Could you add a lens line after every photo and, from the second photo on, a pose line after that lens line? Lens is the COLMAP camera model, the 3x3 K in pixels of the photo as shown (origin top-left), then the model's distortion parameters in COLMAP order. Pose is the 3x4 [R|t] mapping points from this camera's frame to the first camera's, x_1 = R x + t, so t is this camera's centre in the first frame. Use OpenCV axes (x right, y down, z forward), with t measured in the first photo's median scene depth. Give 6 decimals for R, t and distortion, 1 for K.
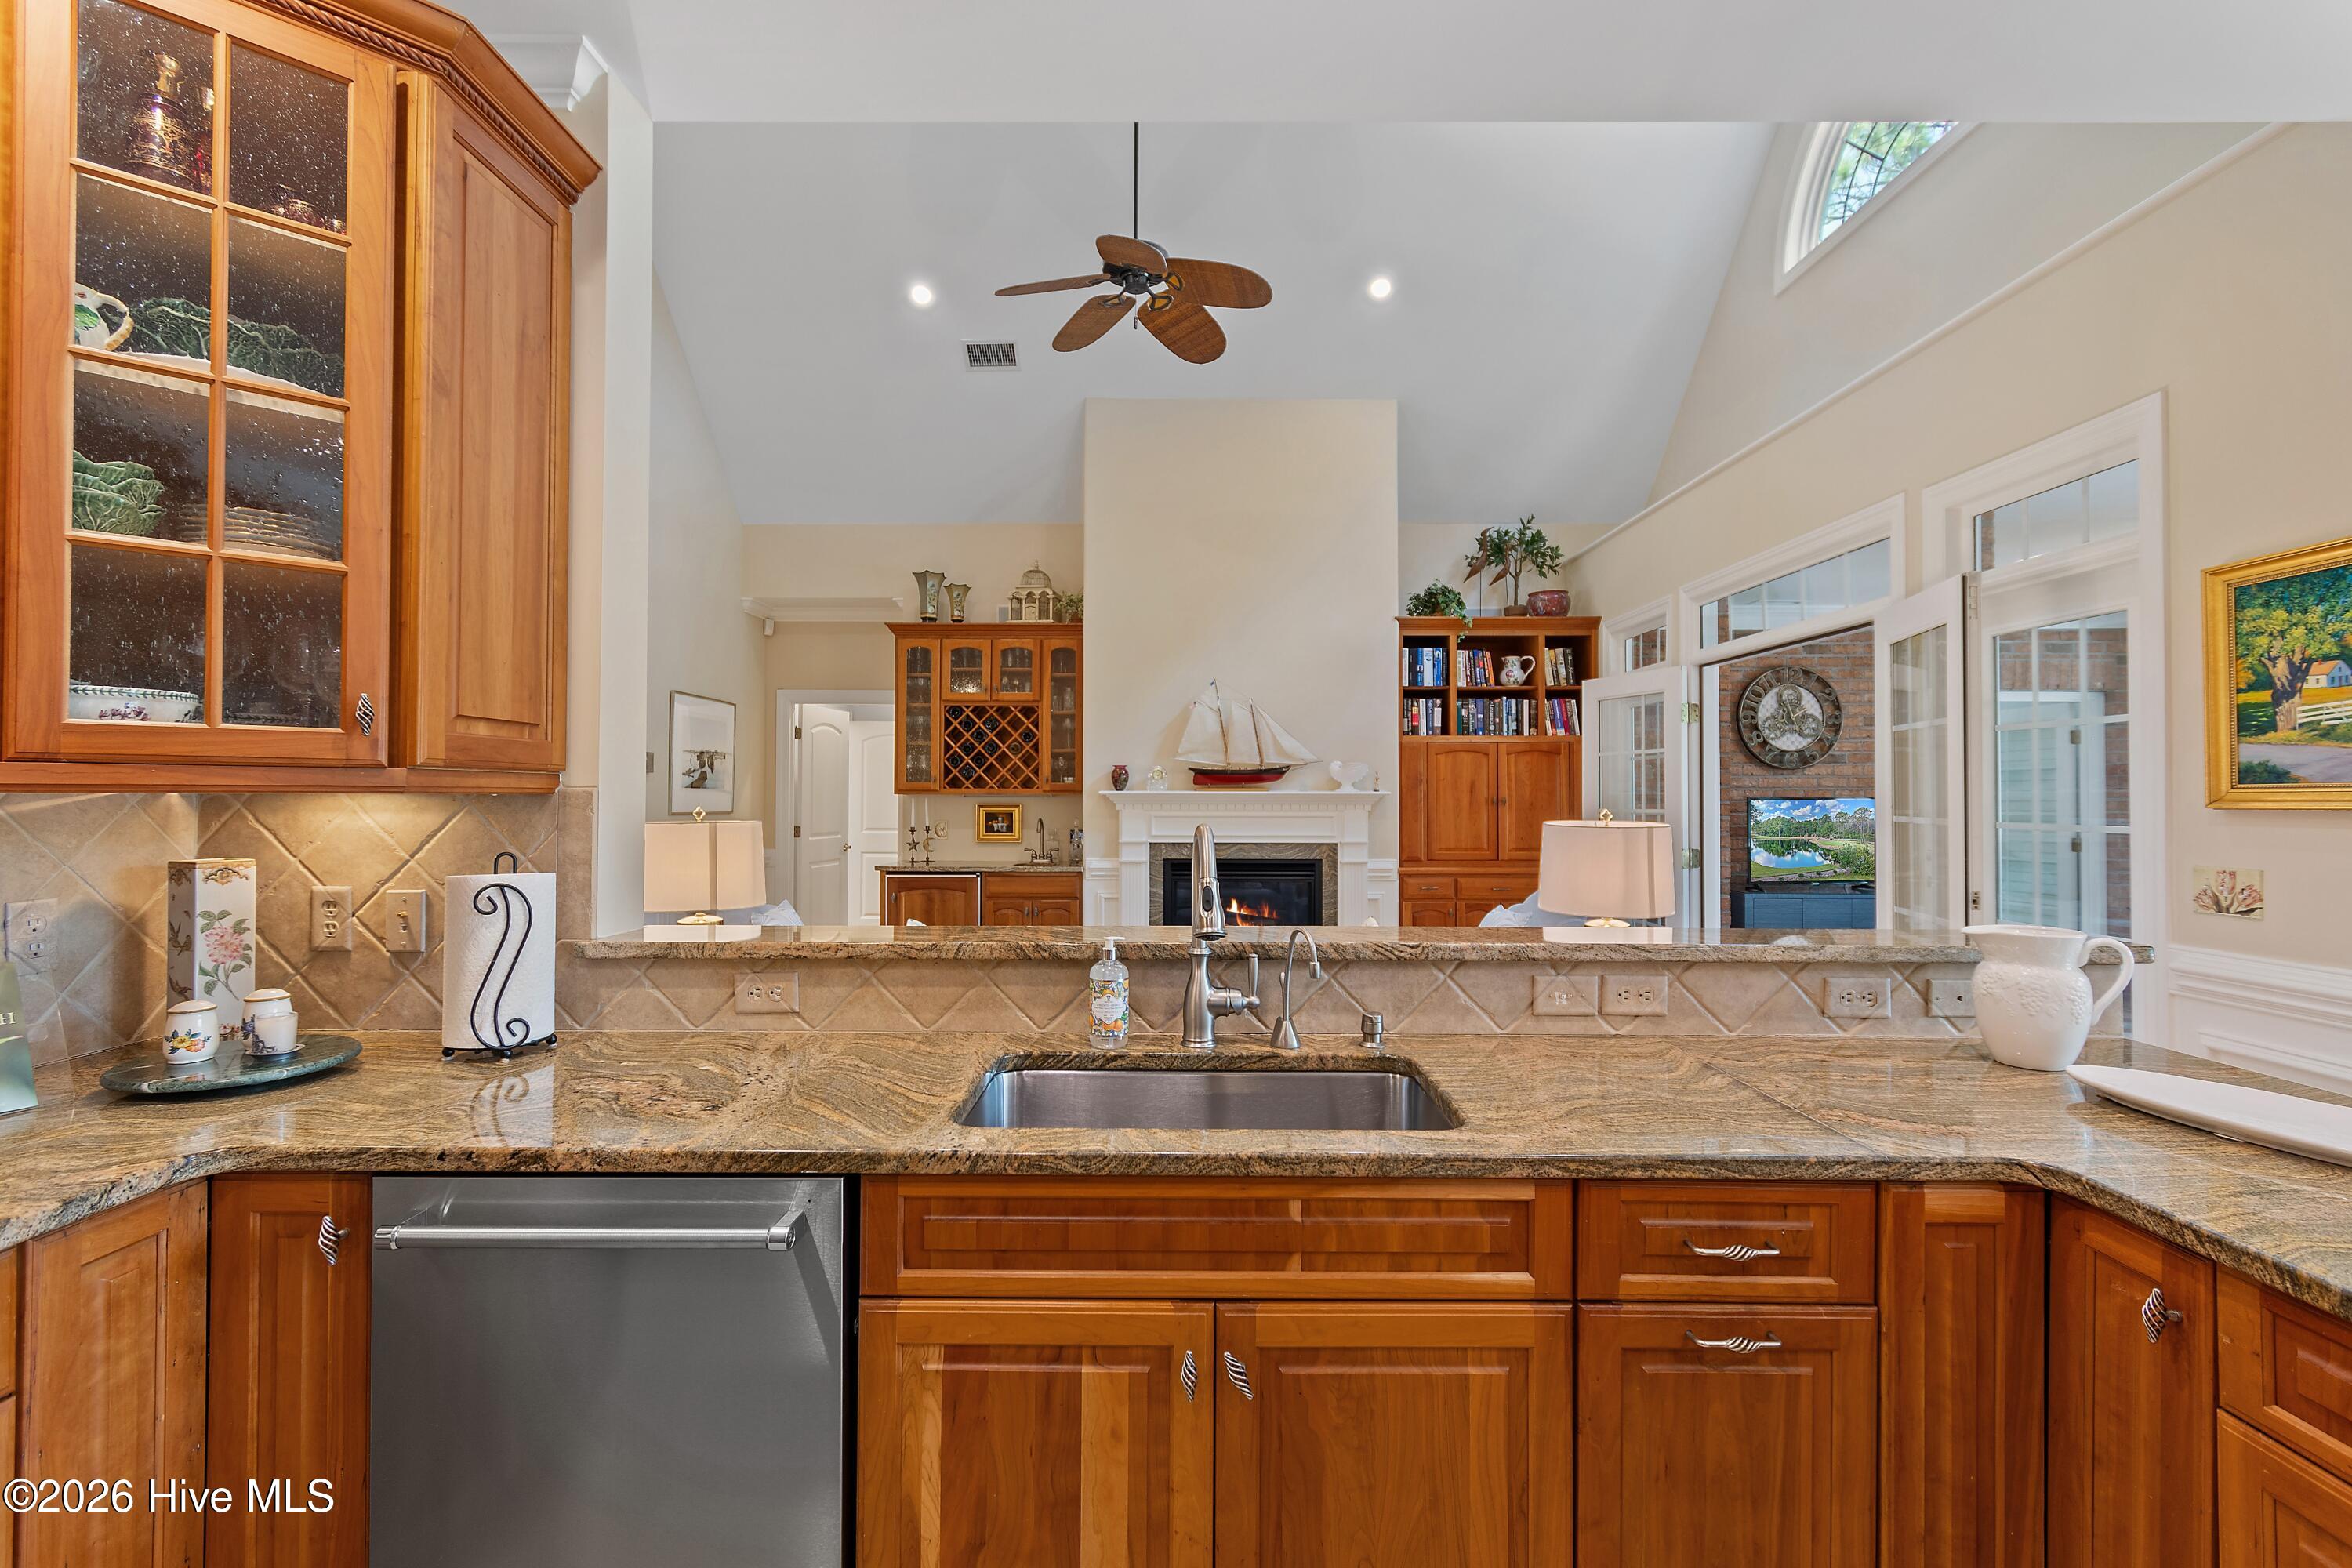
lens RADIAL K [[1034.2, 0, 1180.0], [0, 1034.2, 783.4], [0, 0, 1]] dist [0.005838, -0.003777]
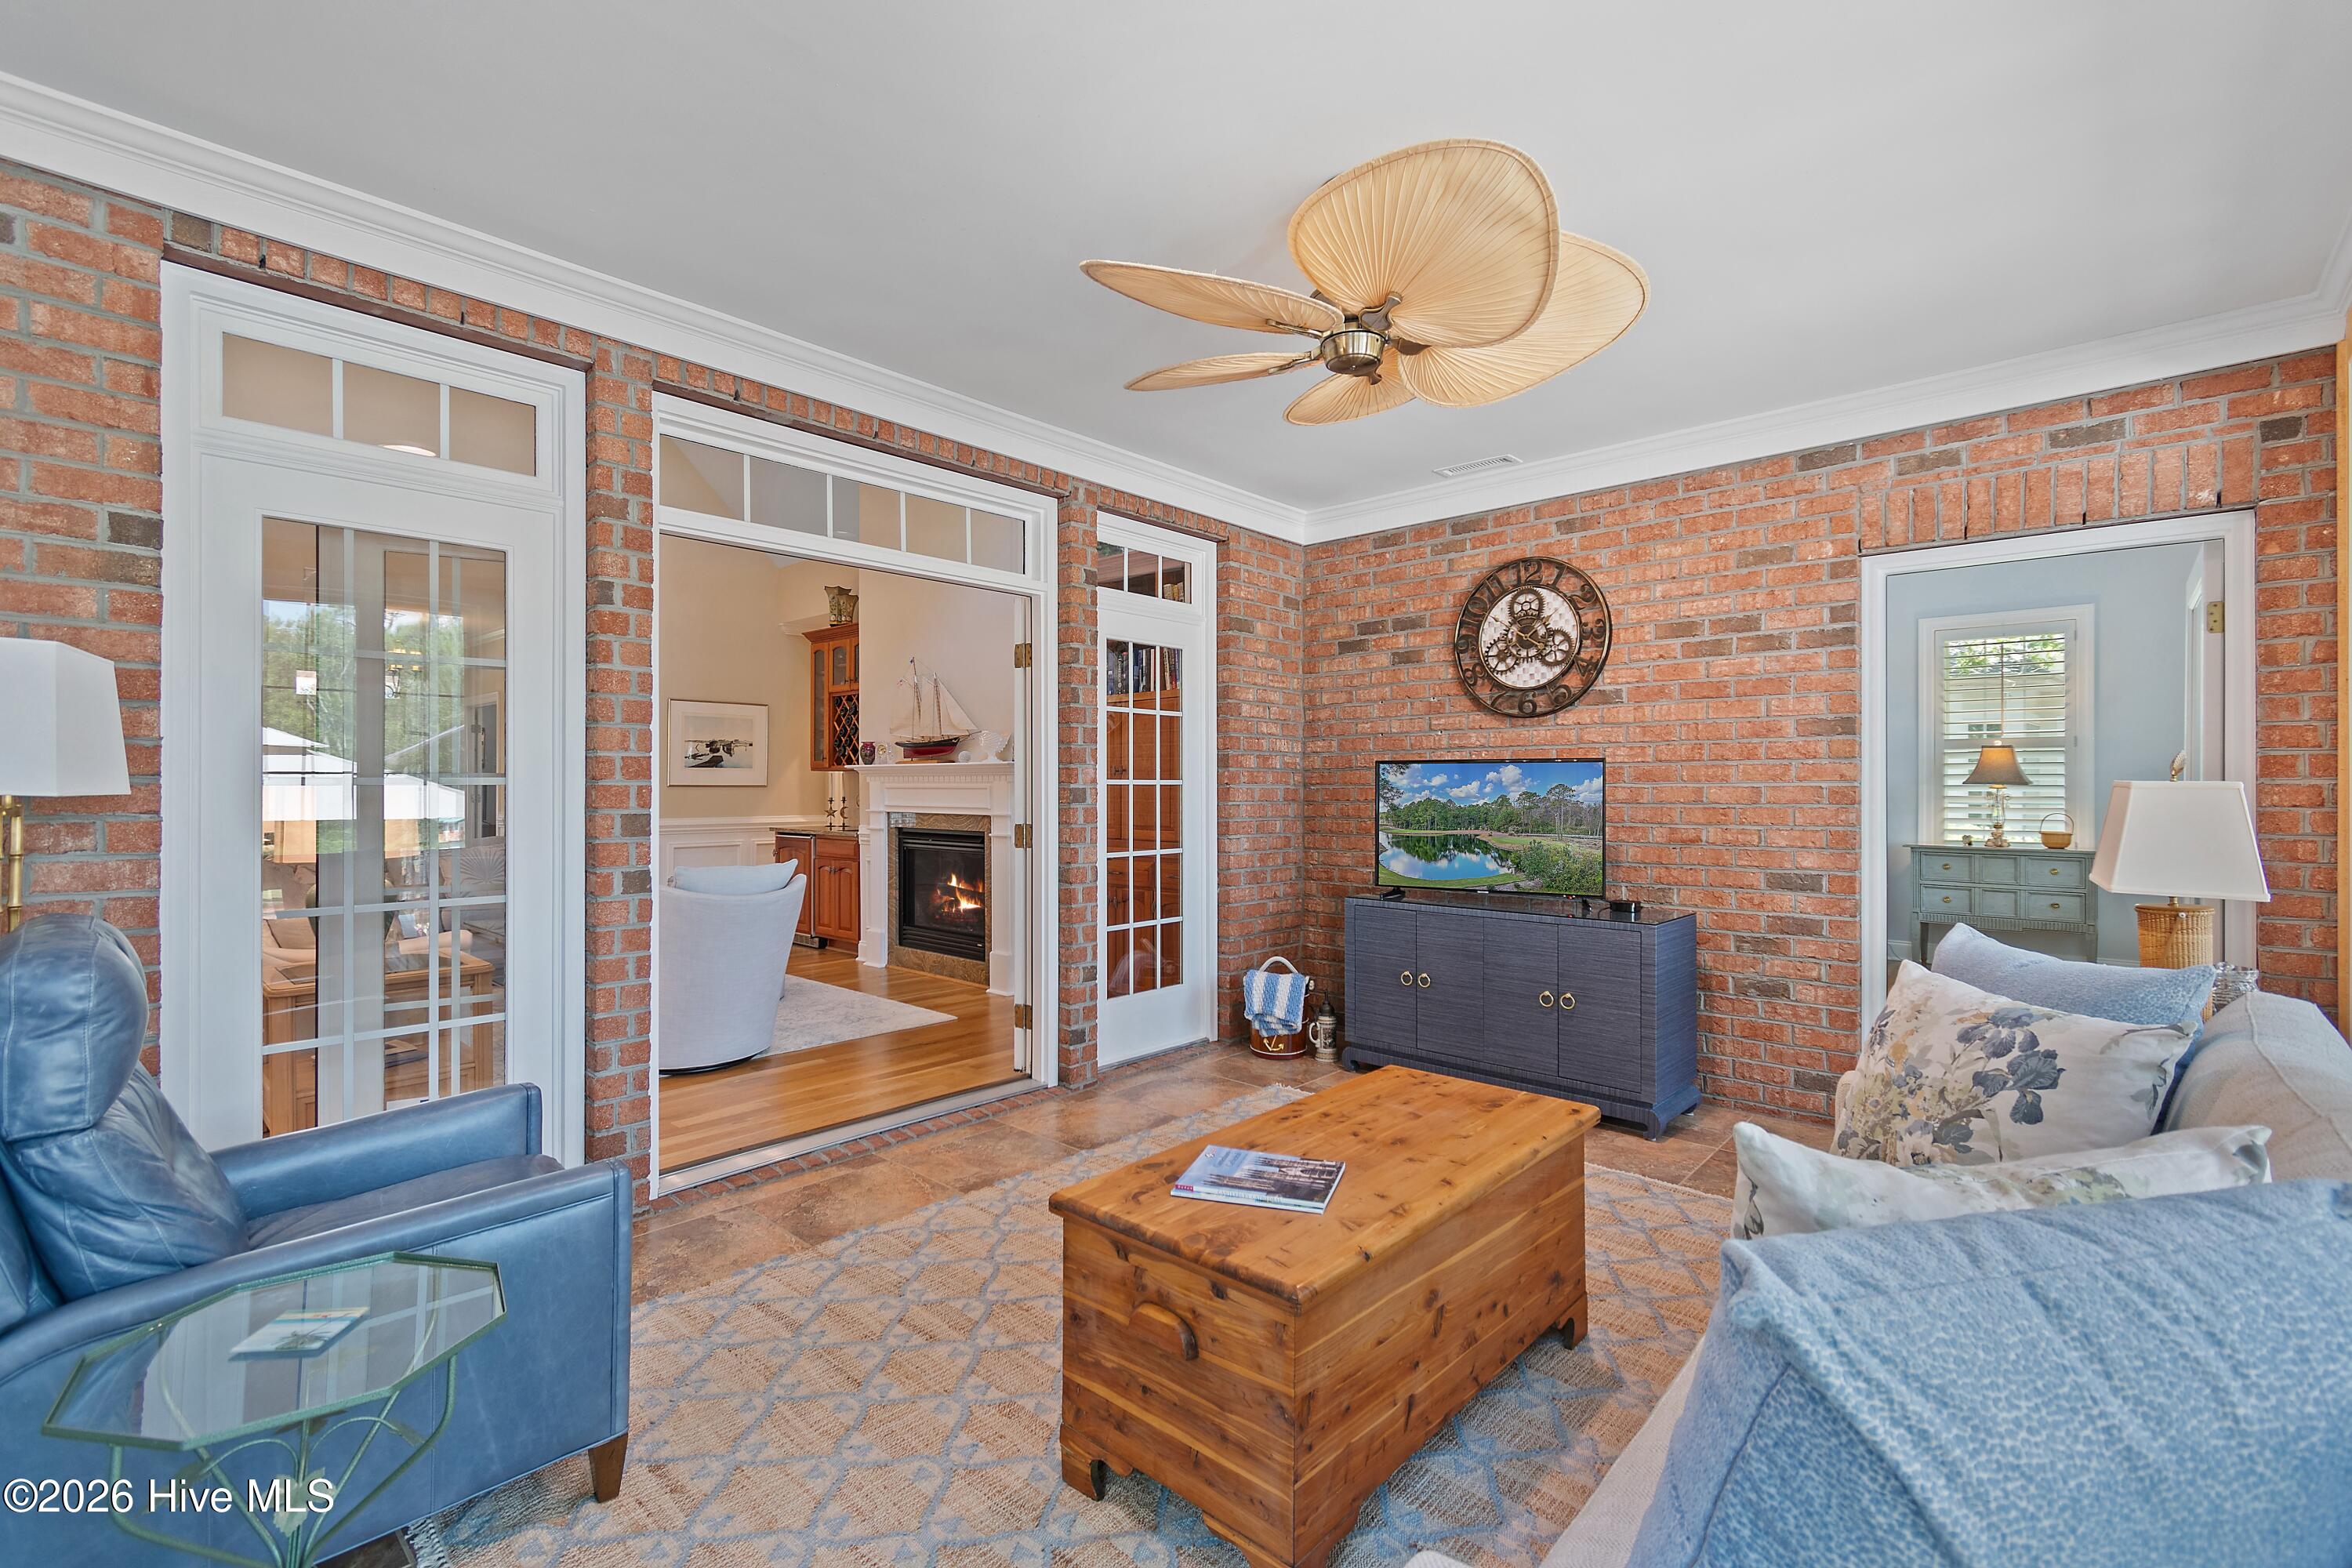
lens RADIAL K [[1029.4, 0, 1168.7], [0, 1029.4, 785.9], [0, 0, 1]] dist [-0.000594, -0.004277]
pose [[0.739864, -0.001364, -0.672755, 0.923206], [0.012040, 0.999865, 0.011214, 0.021202], [0.672649, -0.016396, 0.739780, 0.397008]]
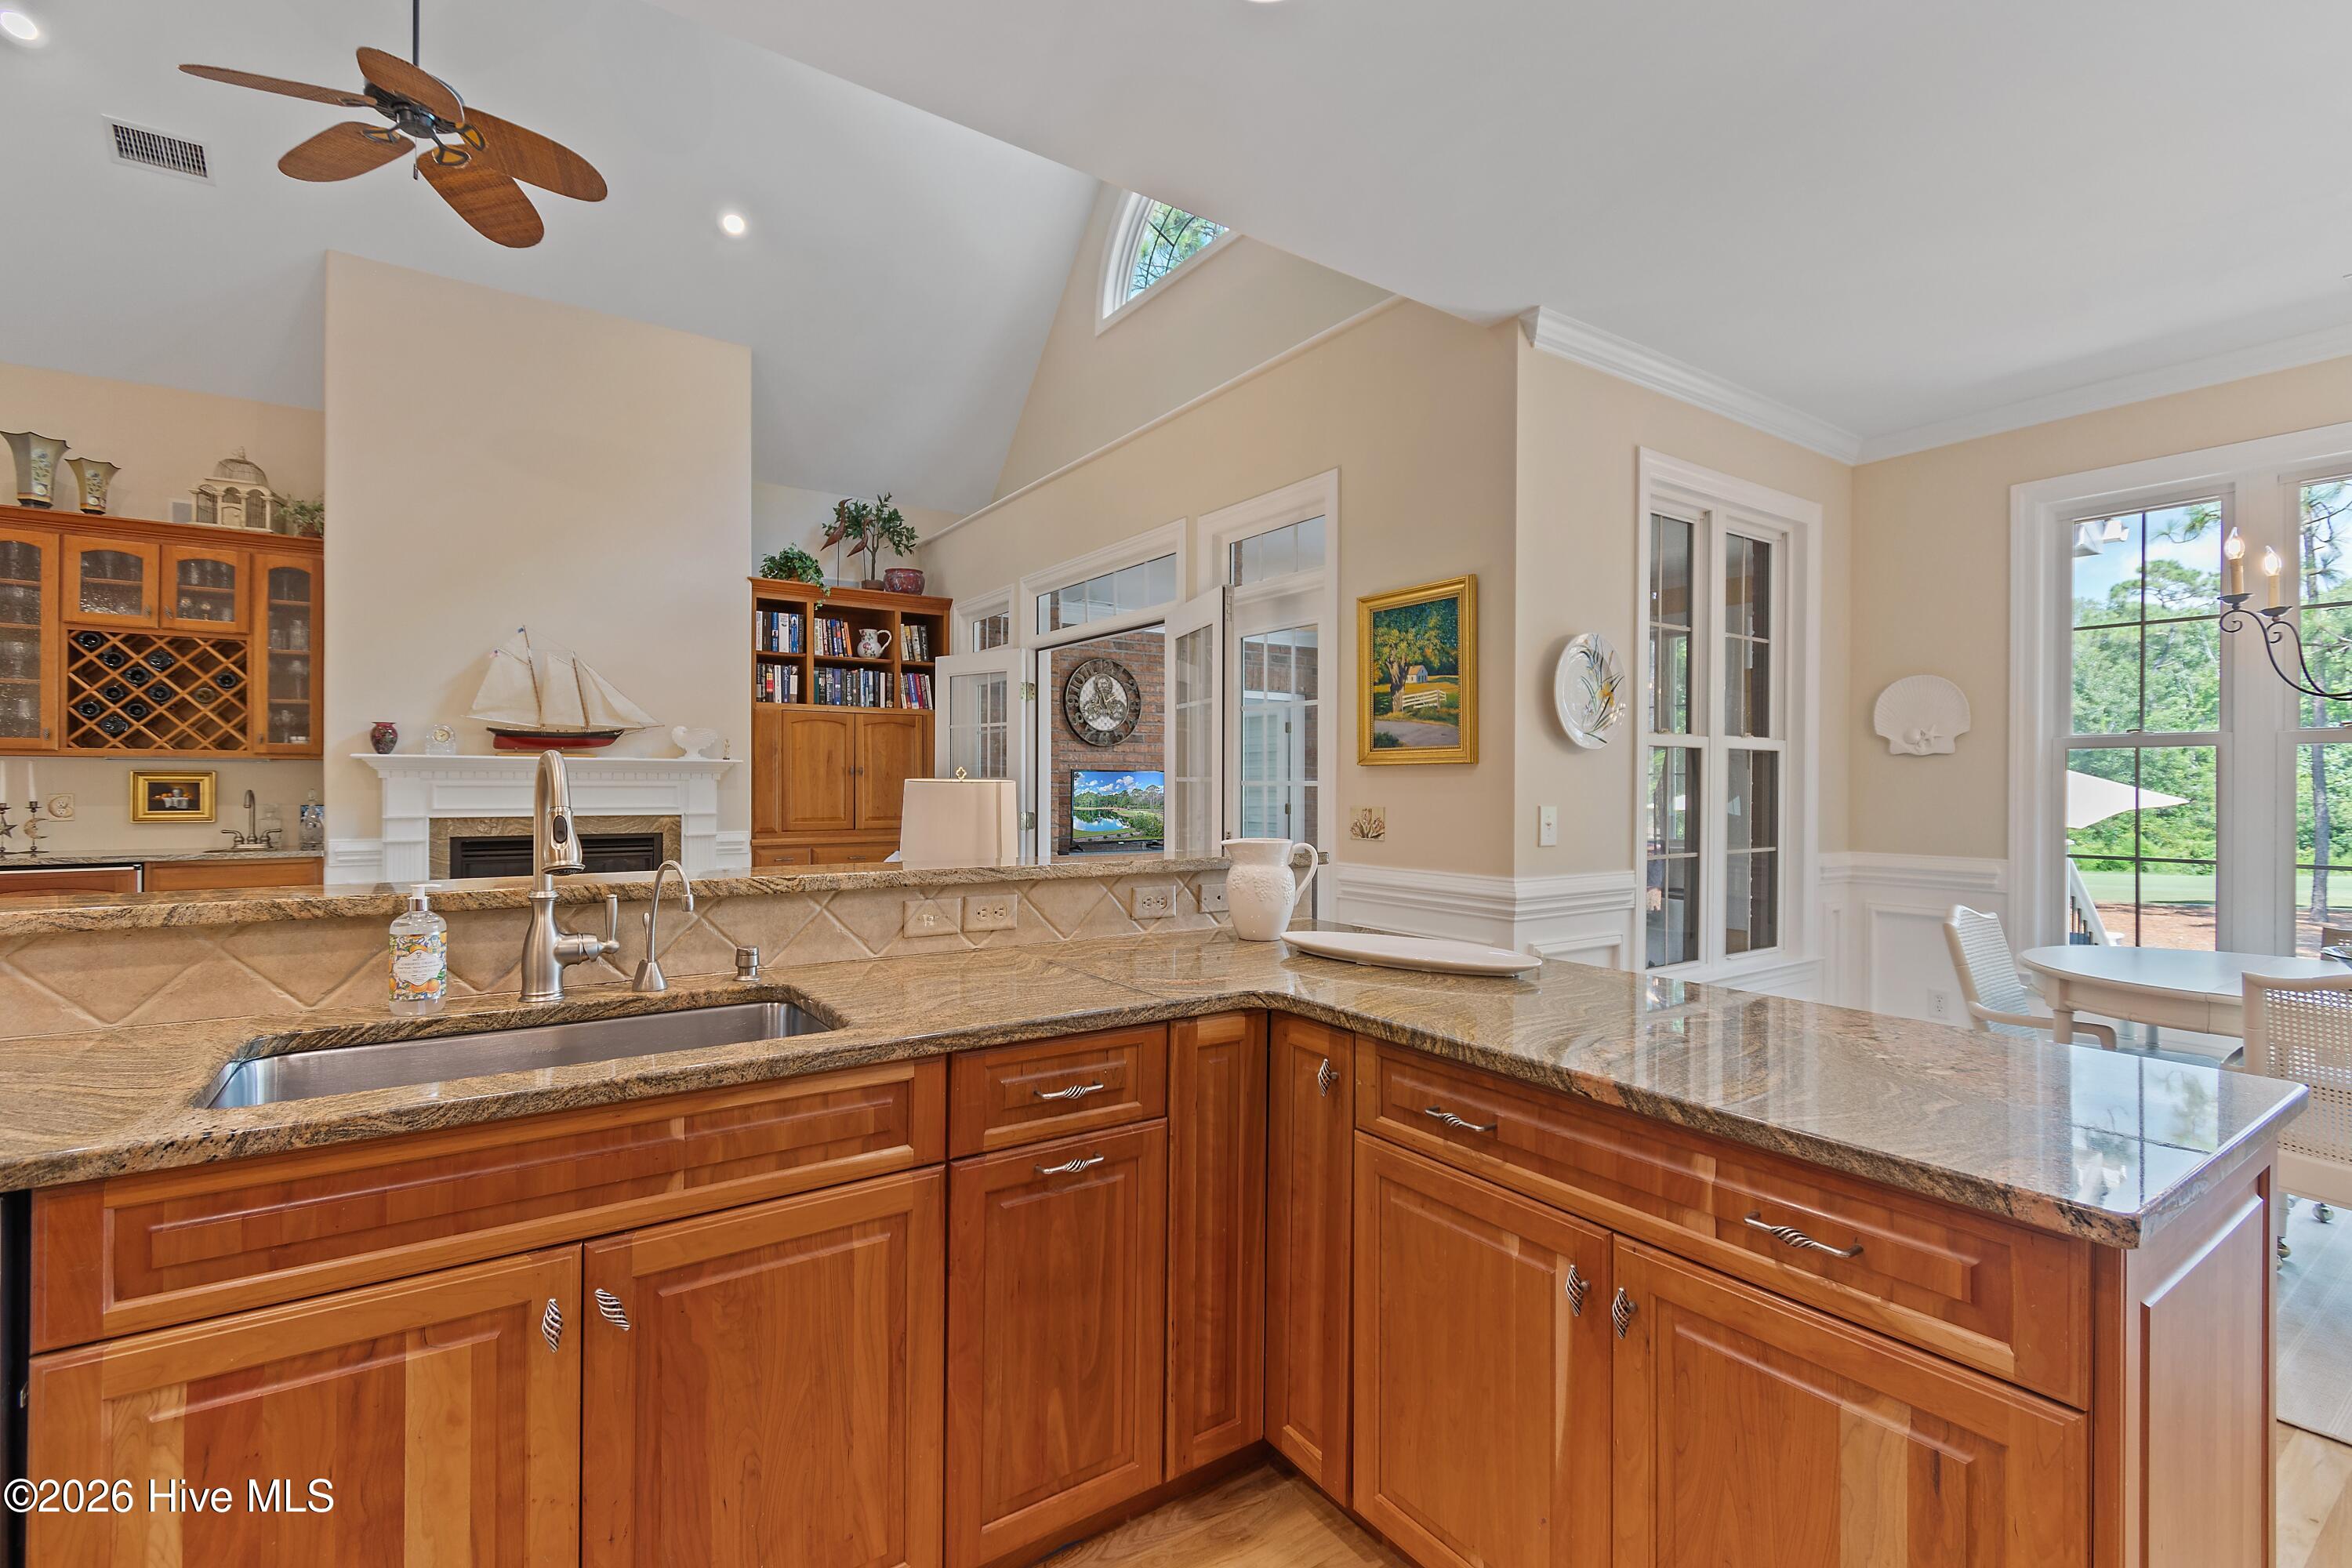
lens RADIAL K [[1037.0, 0, 1180.5], [0, 1037.0, 785.5], [0, 0, 1]] dist [0.003527, -0.001103]
pose [[0.820196, 0.000257, 0.572082, -0.012250], [-0.010057, 0.999852, 0.013969, 0.014003], [-0.571994, -0.017210, 0.820077, -0.014741]]
